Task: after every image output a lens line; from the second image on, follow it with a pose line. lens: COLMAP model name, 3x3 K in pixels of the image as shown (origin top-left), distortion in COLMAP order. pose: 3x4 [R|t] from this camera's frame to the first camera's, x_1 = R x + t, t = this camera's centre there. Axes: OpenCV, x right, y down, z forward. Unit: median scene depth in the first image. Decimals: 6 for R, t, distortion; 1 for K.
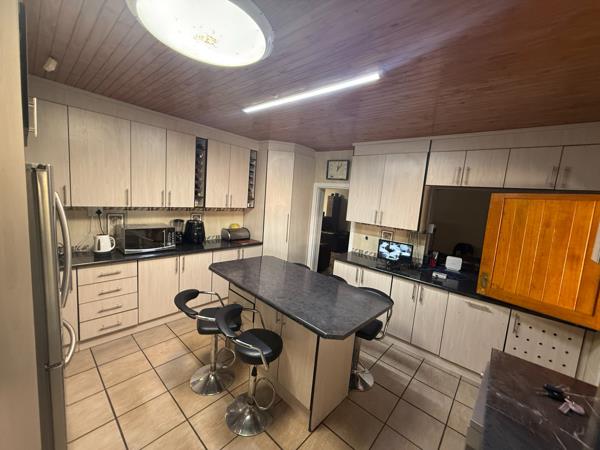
lens RADIAL K [[239.2, 0, 297.7], [0, 239.2, 223.2], [0, 0, 1]] dist [-0.001174, 0.000057]
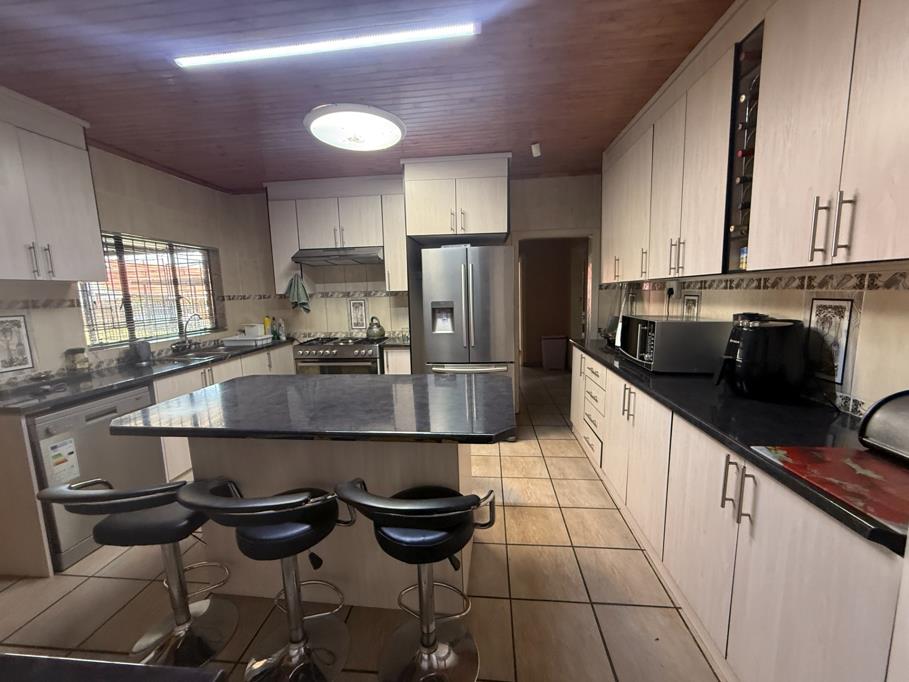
lens RADIAL K [[362.4, 0, 451.0], [0, 362.4, 338.3], [0, 0, 1]] dist [-0.001174, 0.000057]
pose [[-0.806136, 0.022391, -0.591306, 0.173421], [-0.101969, 0.979078, 0.176091, -0.031636], [0.582878, 0.202248, -0.786987, 1.275726]]
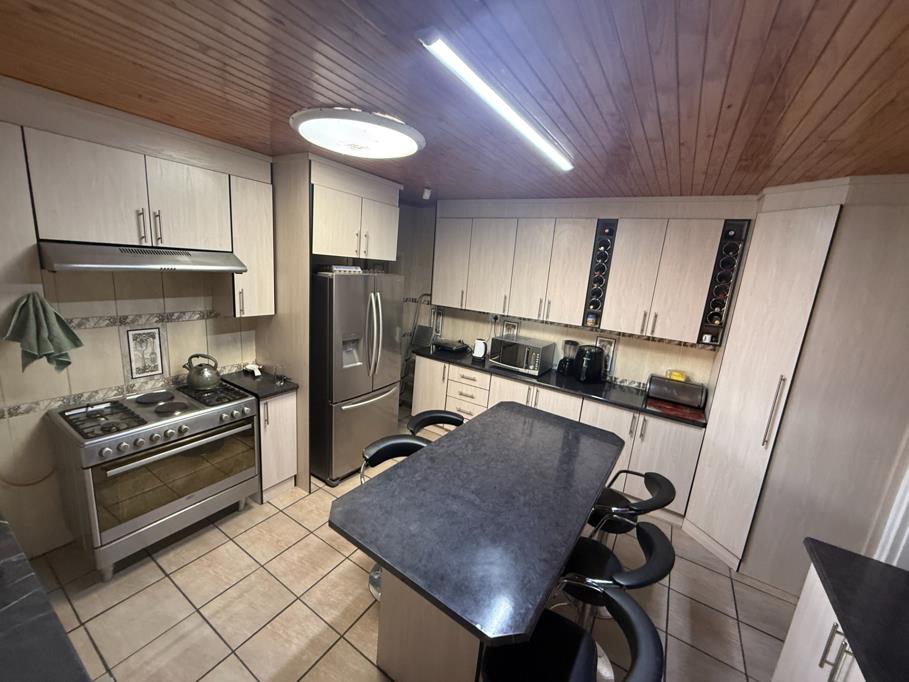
lens RADIAL K [[362.4, 0, 451.0], [0, 362.4, 338.3], [0, 0, 1]] dist [-0.001174, 0.000057]
pose [[0.167423, 0.140851, -0.975772, 0.534477], [-0.180458, 0.977398, 0.110123, -0.084716], [0.969229, 0.157649, 0.189057, 0.492511]]
